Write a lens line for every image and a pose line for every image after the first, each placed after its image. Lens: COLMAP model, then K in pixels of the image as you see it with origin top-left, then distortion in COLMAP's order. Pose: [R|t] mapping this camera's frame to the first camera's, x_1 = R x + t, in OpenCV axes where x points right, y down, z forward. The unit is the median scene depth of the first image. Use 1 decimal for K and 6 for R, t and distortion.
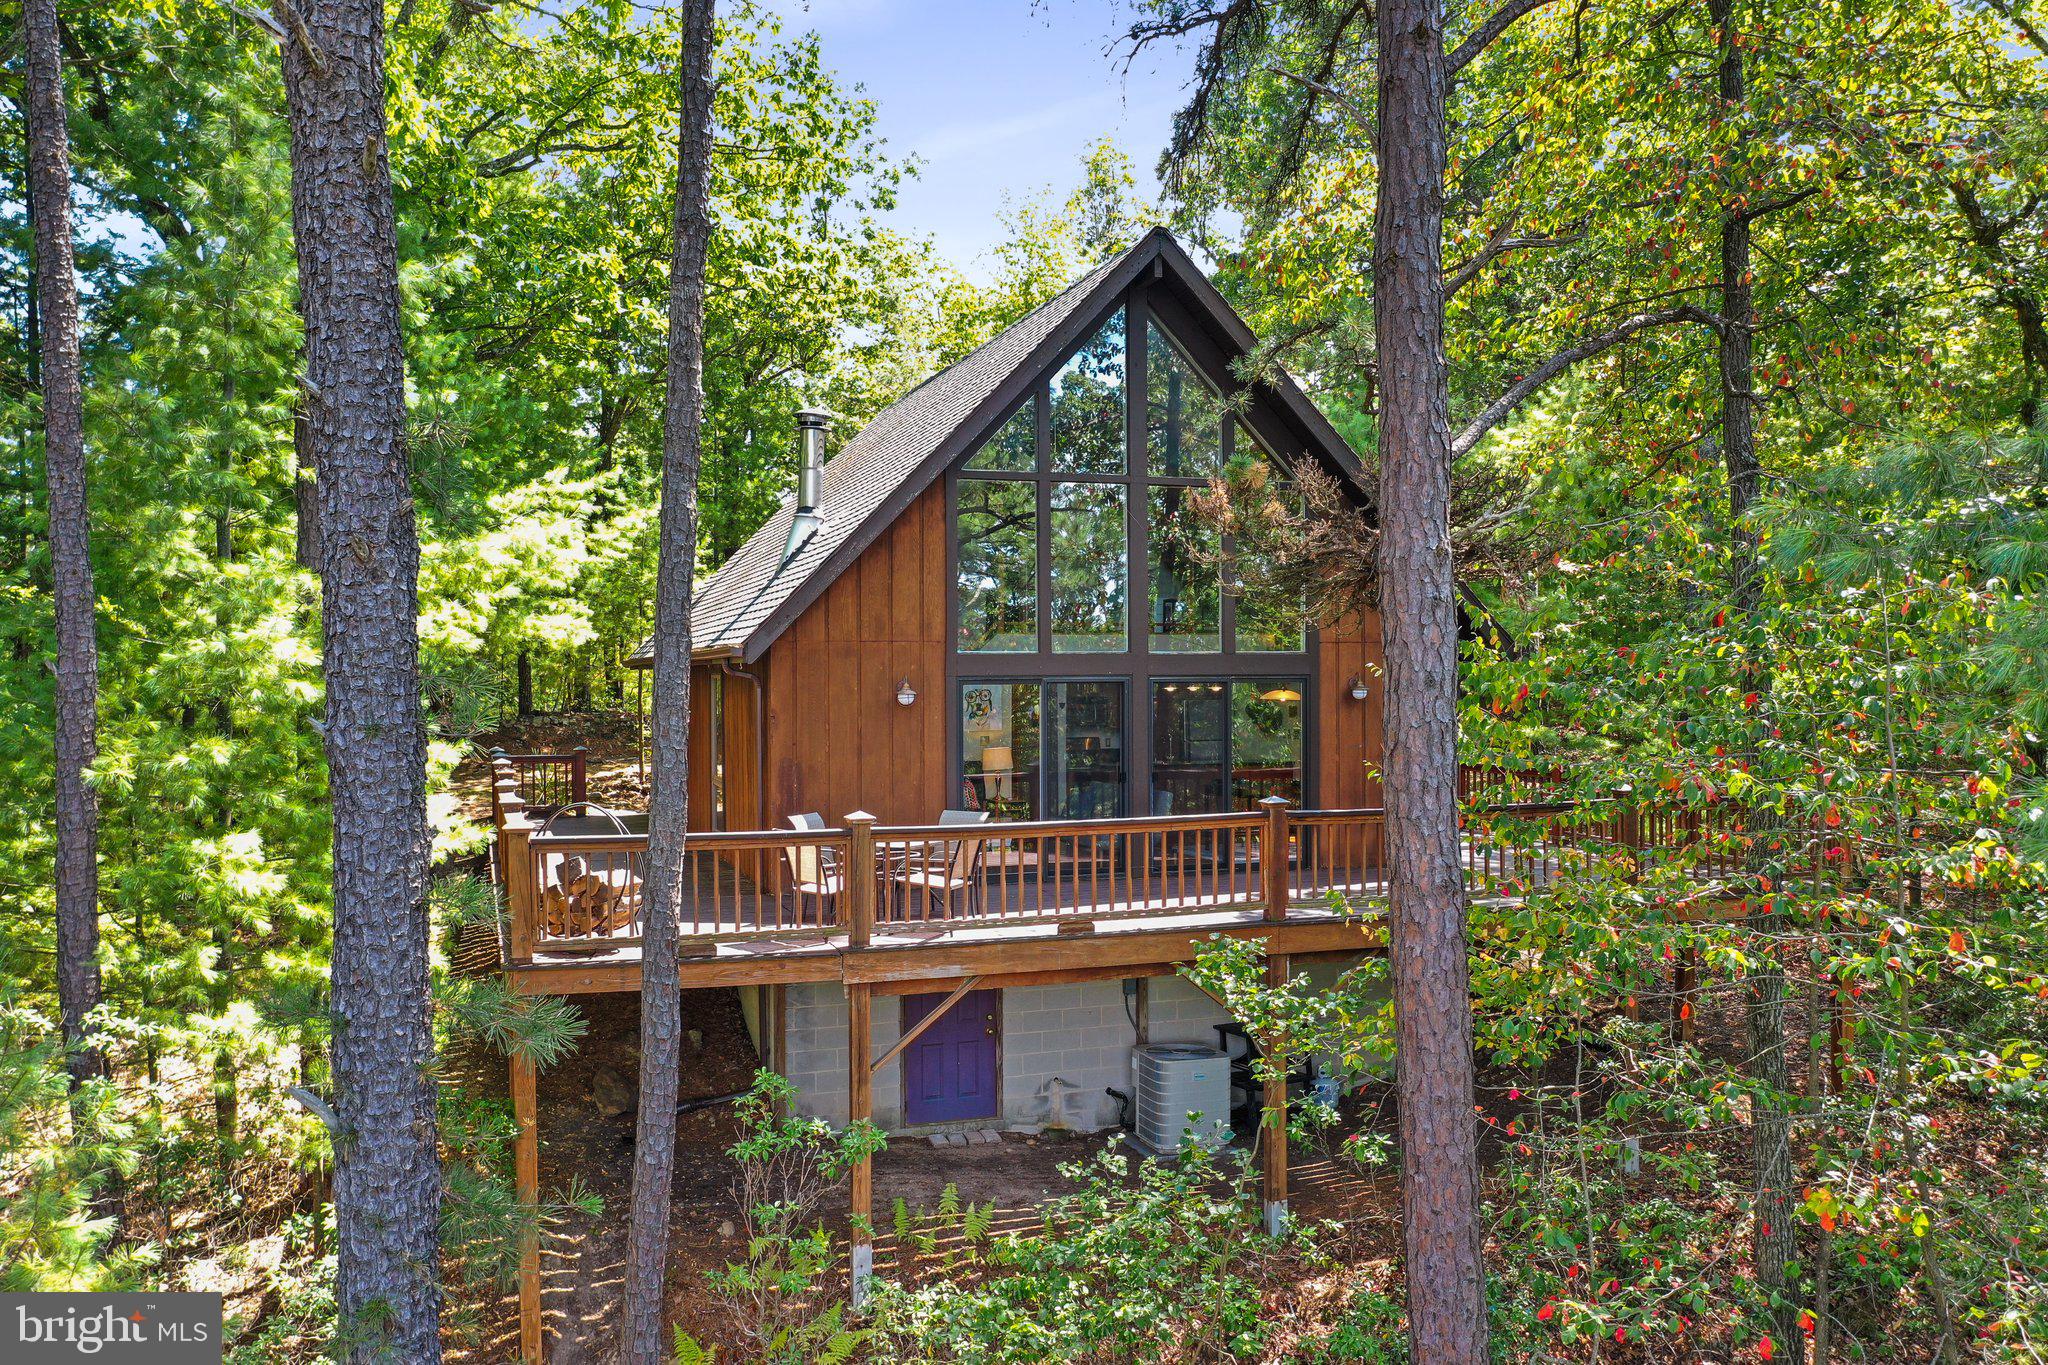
lens RADIAL K [[1638.1, 0, 1022.1], [0, 1638.1, 685.7], [0, 0, 1]] dist [0.029309, 0.003572]
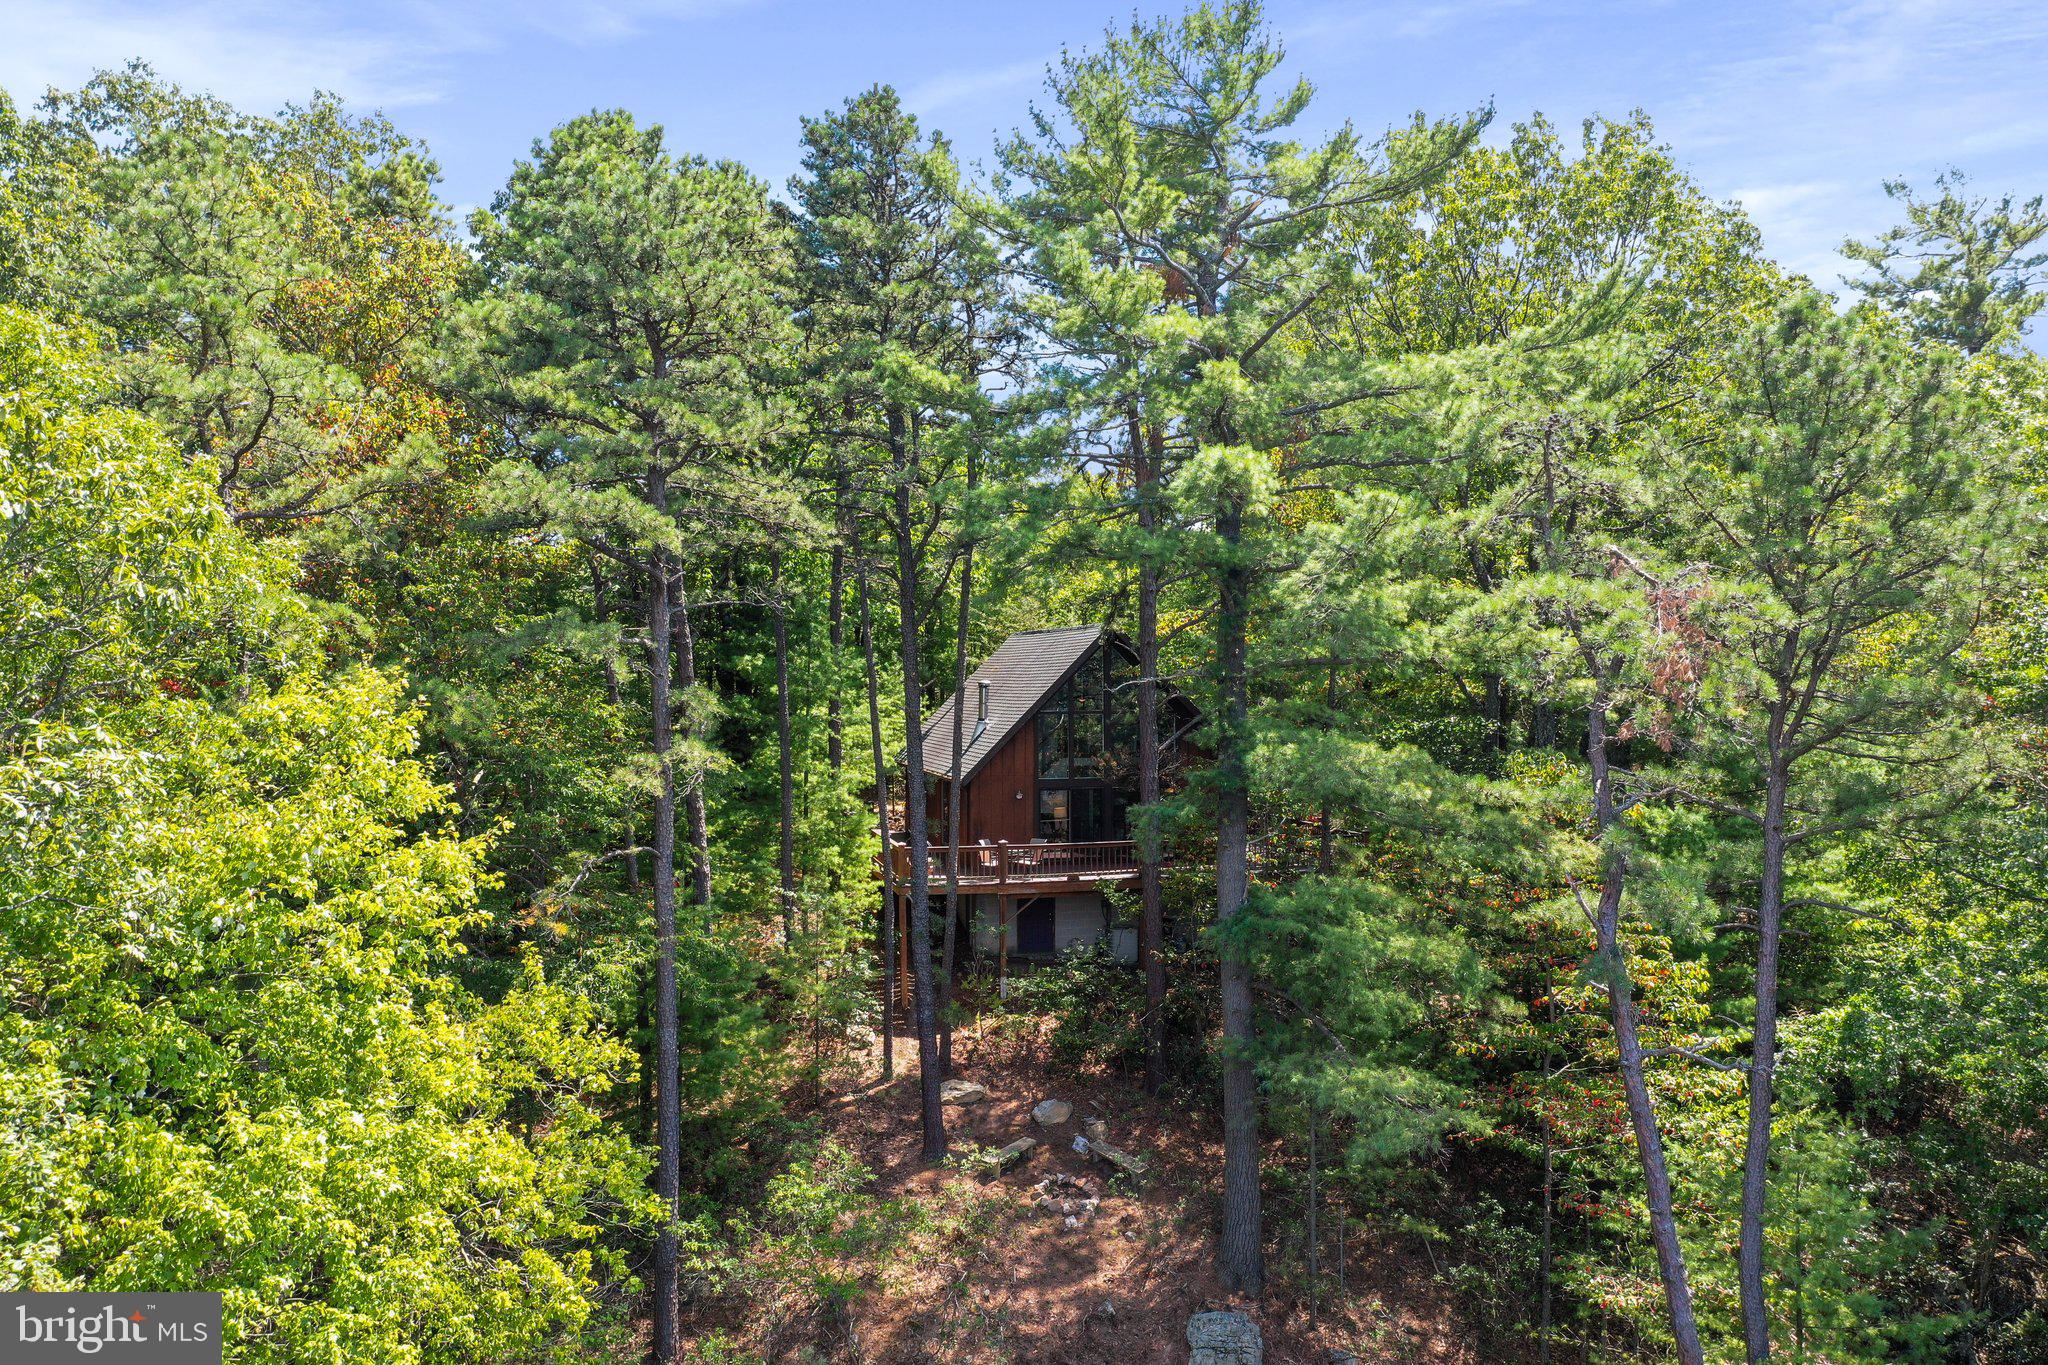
lens RADIAL K [[1638.1, 0, 1024.0], [0, 1638.1, 681.8], [0, 0, 1]] dist [0.029309, 0.003572]
pose [[0.996962, 0.003340, -0.077815, 0.123399], [-0.003224, 0.999993, 0.001615, -0.155890], [0.077820, -0.001359, 0.996967, -1.428679]]
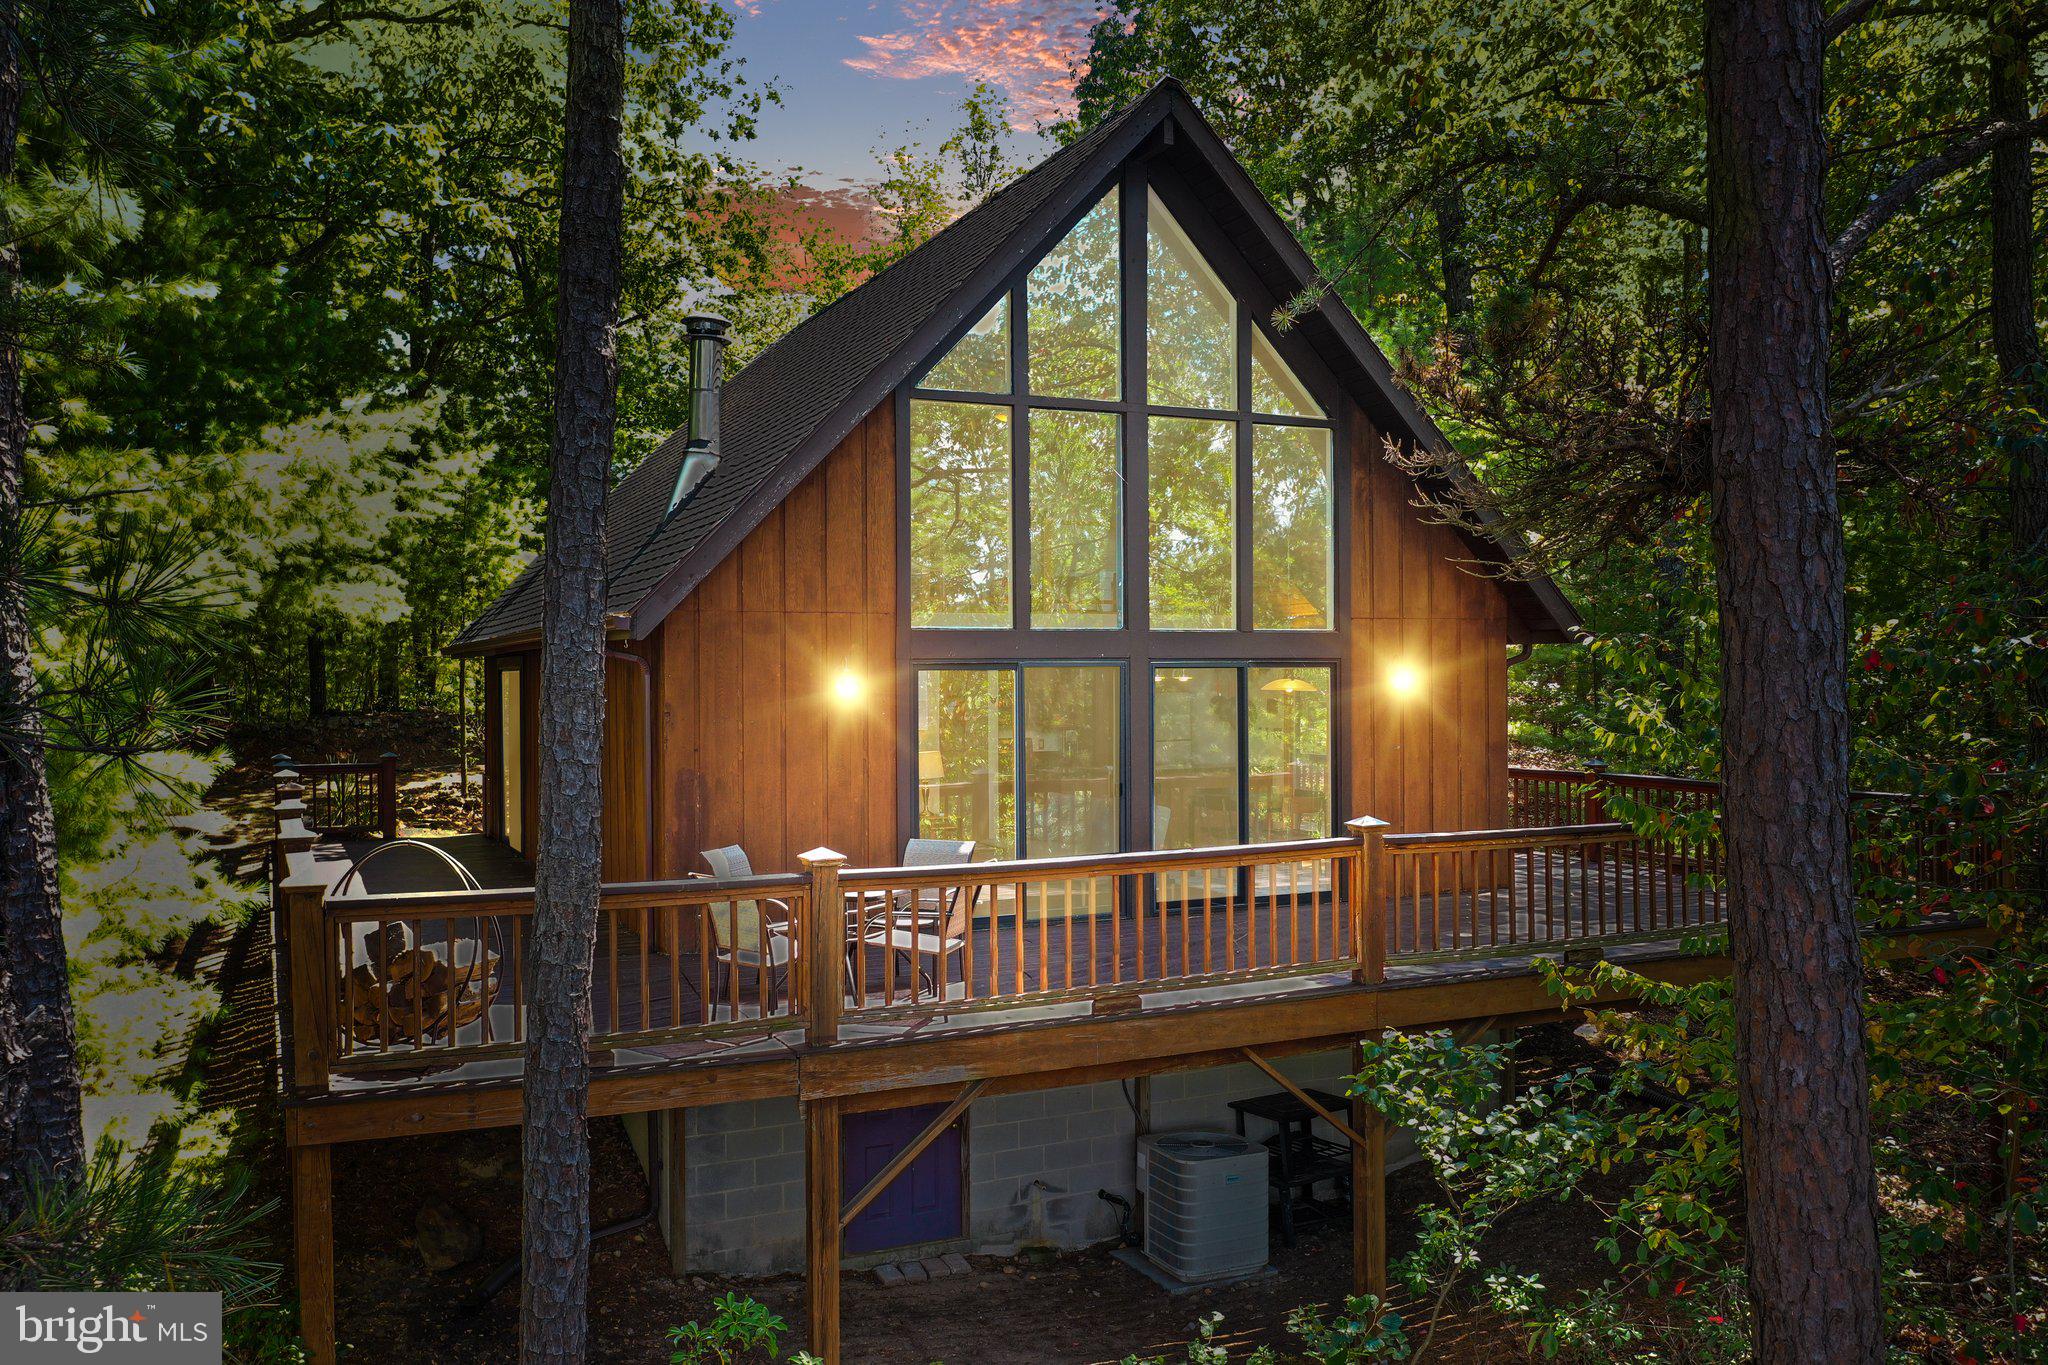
lens RADIAL K [[1638.1, 0, 1028.0], [0, 1638.1, 685.9], [0, 0, 1]] dist [0.029309, 0.003572]
pose [[0.993591, -0.001625, 0.113021, -0.059994], [0.001625, 0.999999, 0.000091, 0.005544], [-0.113021, 0.000093, 0.993593, 0.199725]]
